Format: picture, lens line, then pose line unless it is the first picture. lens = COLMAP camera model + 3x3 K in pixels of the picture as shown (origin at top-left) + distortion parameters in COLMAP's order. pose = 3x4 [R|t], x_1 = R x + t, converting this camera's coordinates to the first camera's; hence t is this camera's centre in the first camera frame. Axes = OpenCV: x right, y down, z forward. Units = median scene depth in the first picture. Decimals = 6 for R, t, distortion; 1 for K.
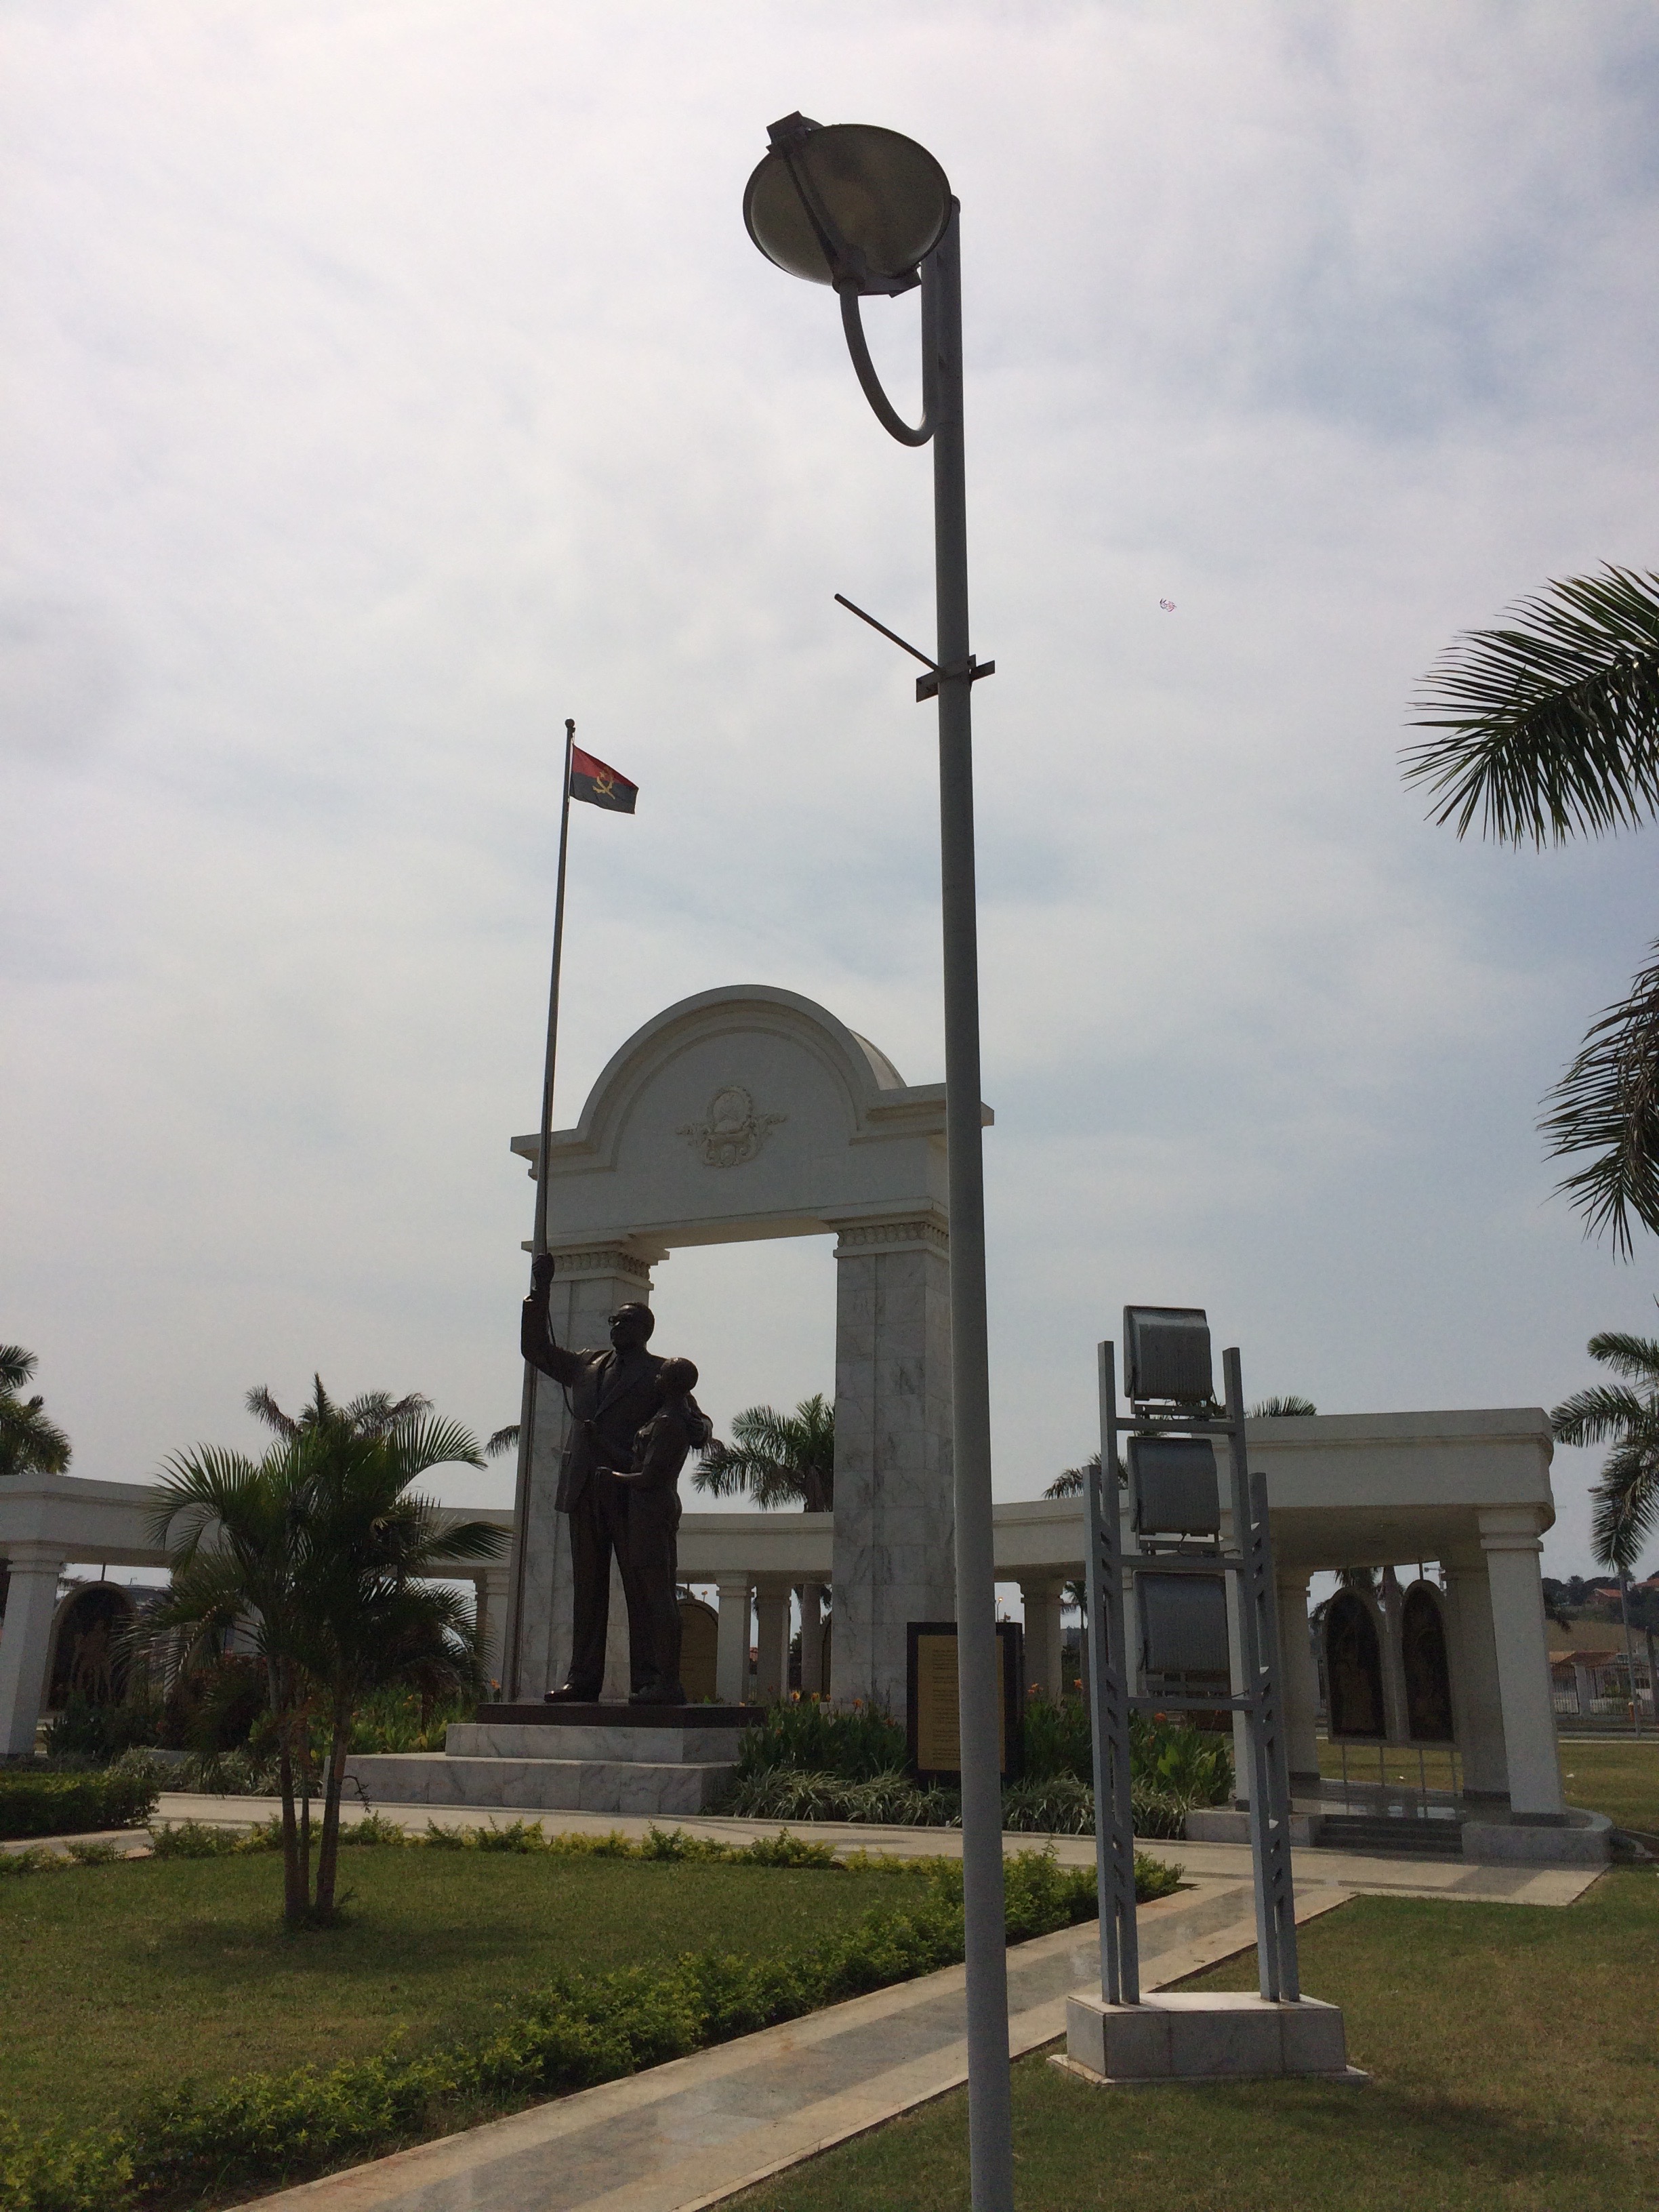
lens RADIAL K [[1939.2, 0, 832.9], [0, 1939.2, 1111.6], [0, 0, 1]] dist [0.037492, 0.002600]
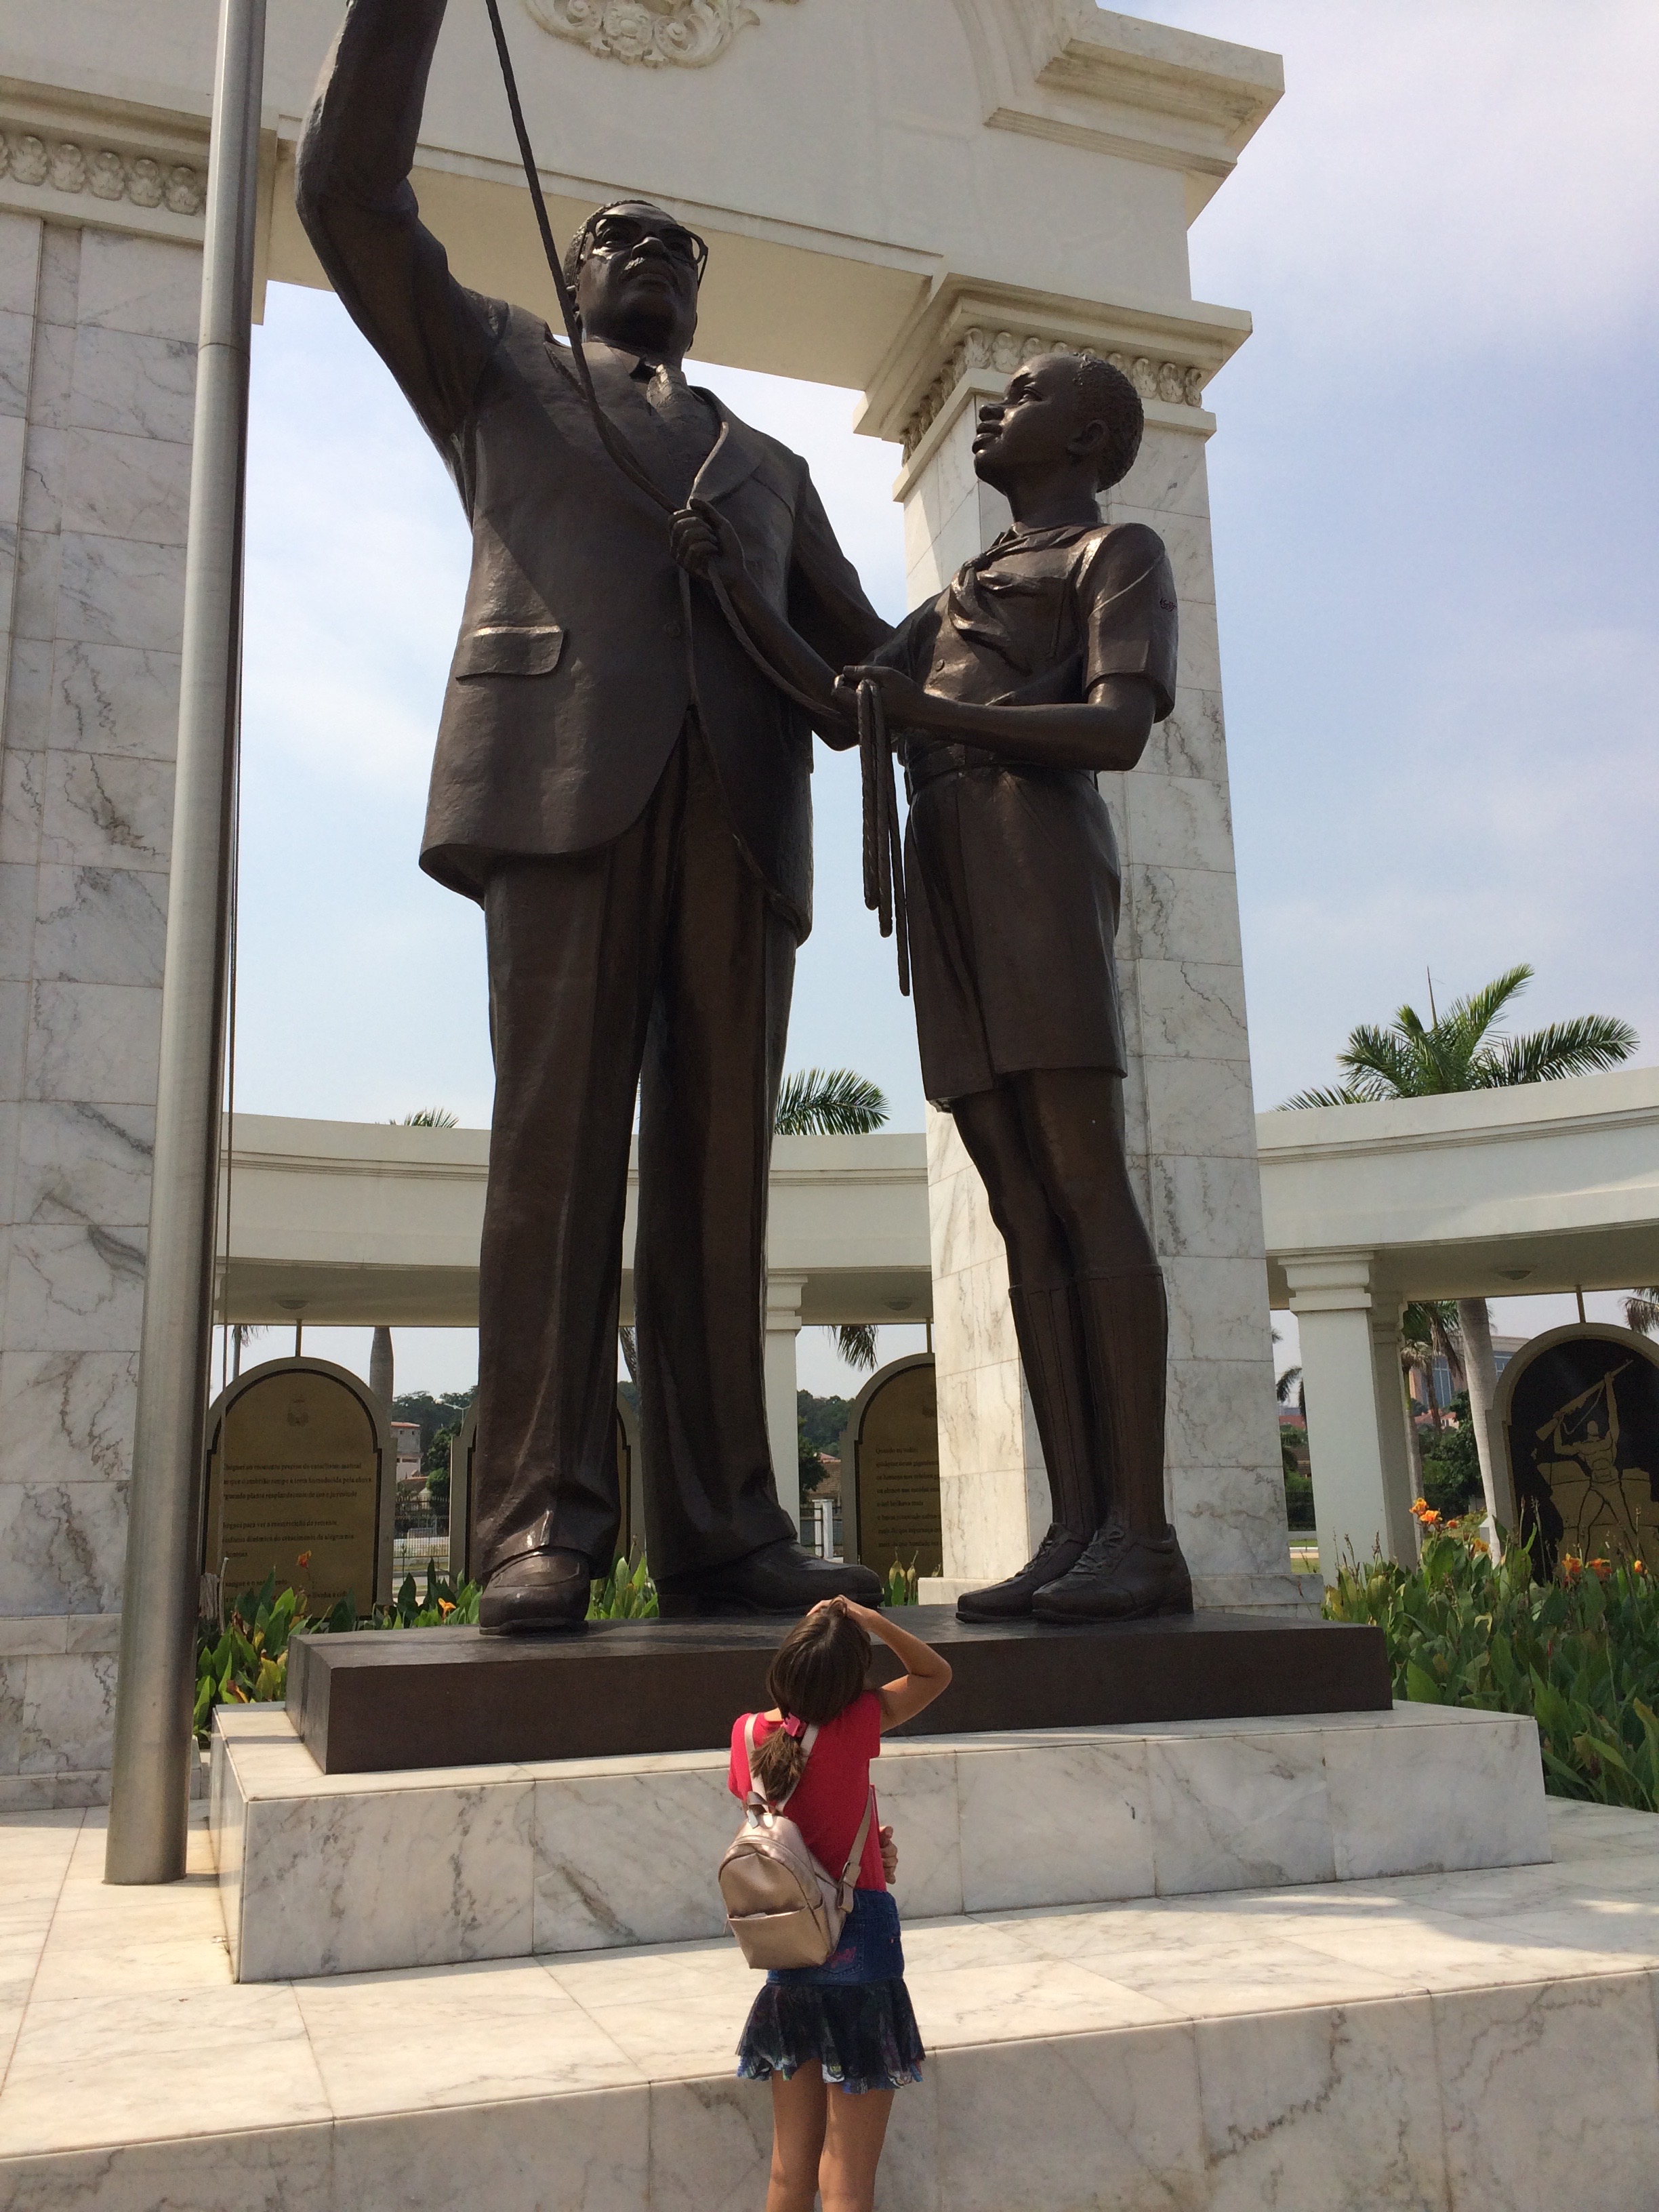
lens RADIAL K [[1939.2, 0, 826.3], [0, 1939.2, 1100.7], [0, 0, 1]] dist [0.037492, 0.002600]
pose [[0.712738, 0.128742, 0.689514, -0.262186], [-0.167867, 0.985753, -0.010534, 0.222548], [-0.681047, -0.108238, 0.724196, 0.763937]]
